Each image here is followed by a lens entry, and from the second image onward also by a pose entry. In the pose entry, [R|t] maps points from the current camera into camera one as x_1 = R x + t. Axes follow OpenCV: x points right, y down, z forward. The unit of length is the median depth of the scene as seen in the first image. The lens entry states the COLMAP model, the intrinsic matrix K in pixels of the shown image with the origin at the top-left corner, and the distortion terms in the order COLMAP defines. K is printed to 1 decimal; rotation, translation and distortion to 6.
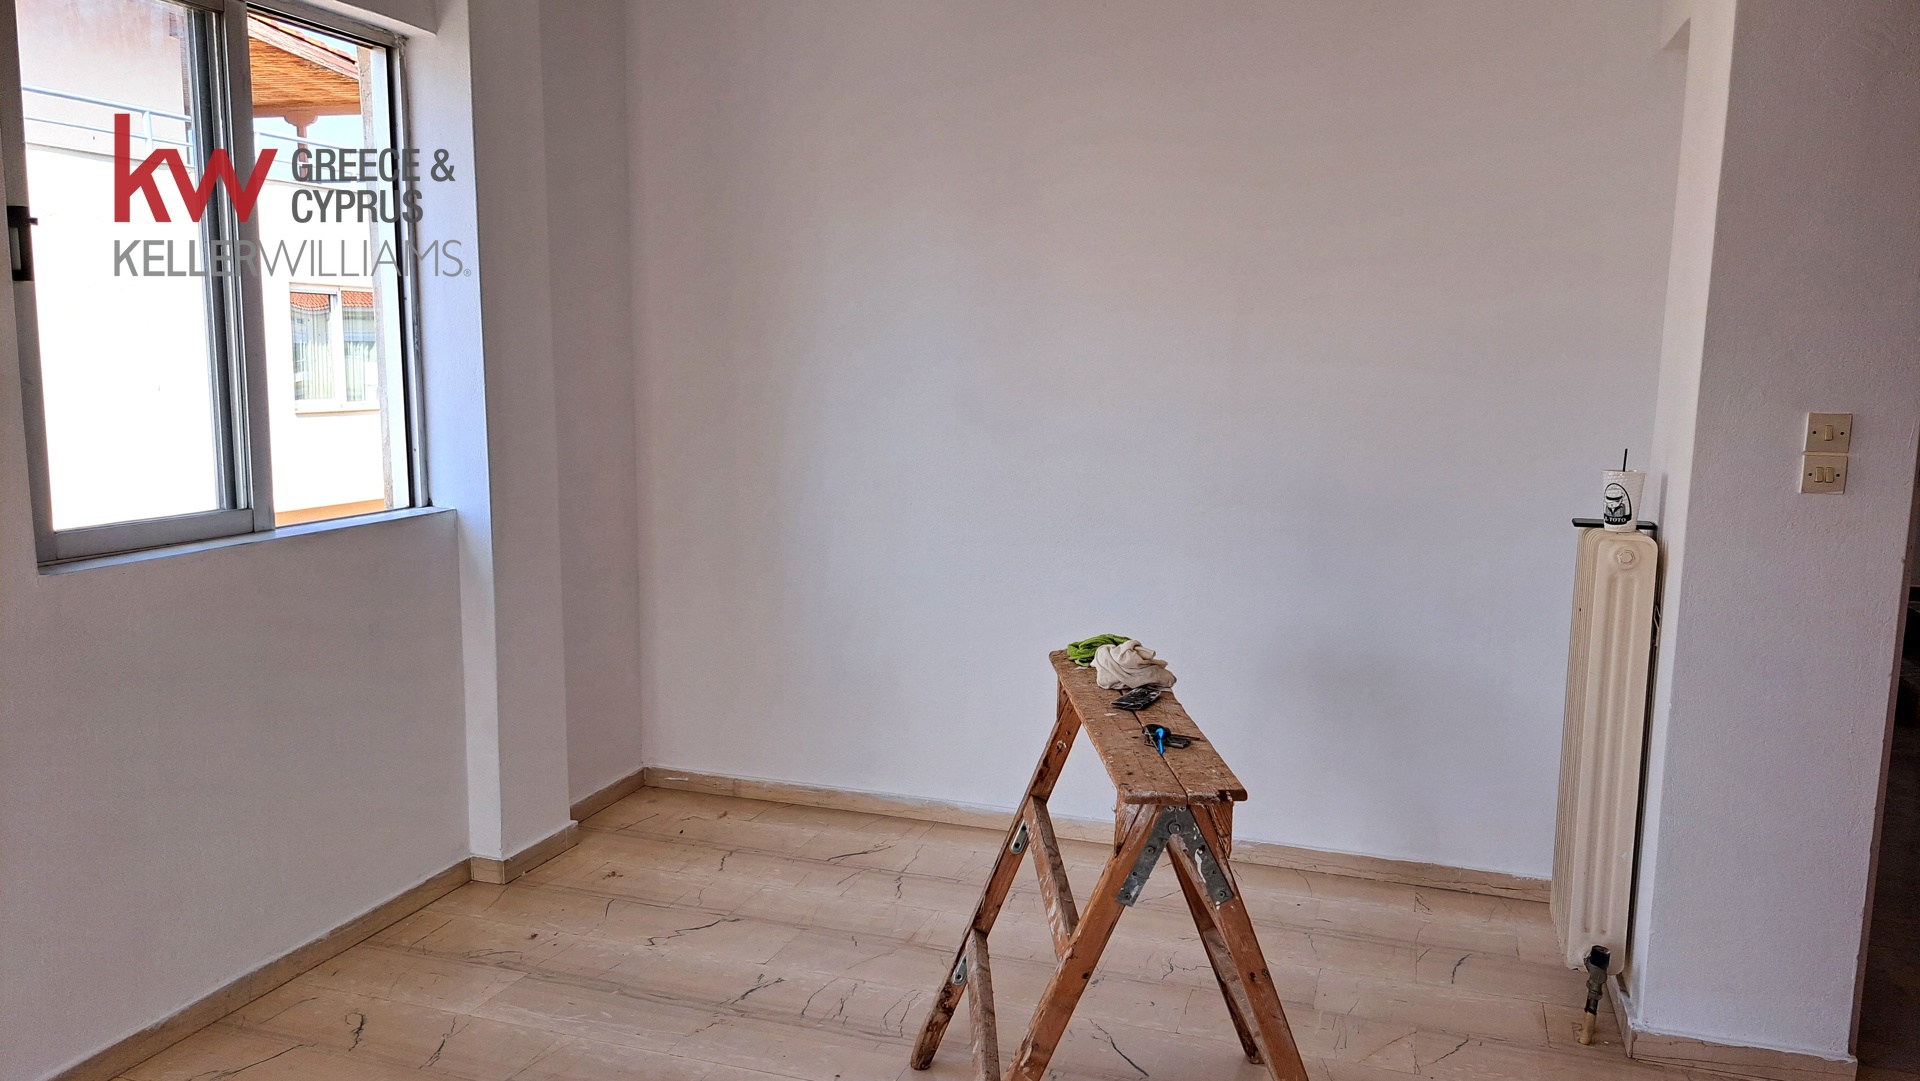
lens RADIAL K [[1382.6, 0, 975.3], [0, 1382.6, 539.1], [0, 0, 1]] dist [0.055117, -0.020512]
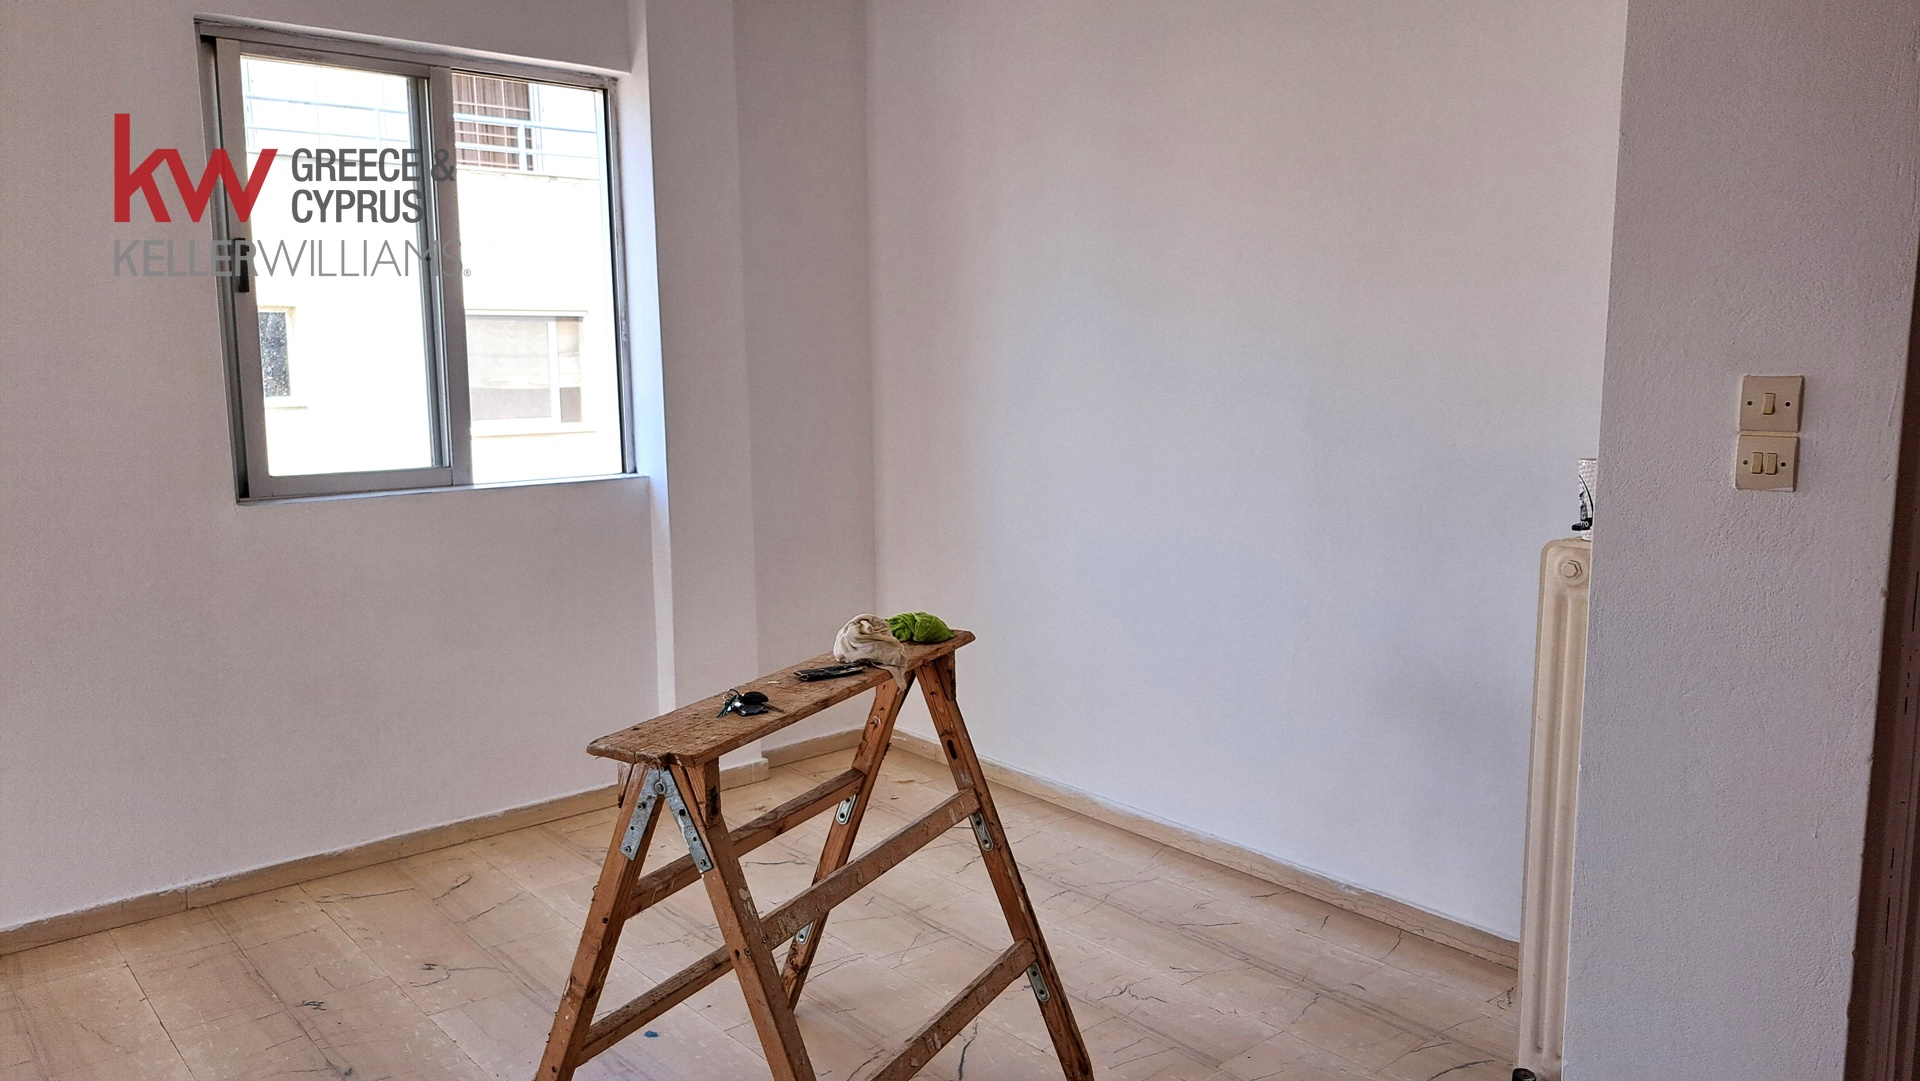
lens RADIAL K [[1382.6, 0, 970.0], [0, 1382.6, 537.7], [0, 0, 1]] dist [0.055117, -0.020512]
pose [[0.853886, 0.049675, -0.518084, 0.547212], [-0.051125, 0.998626, 0.011487, 0.003417], [0.517943, 0.016679, 0.855253, 0.166055]]
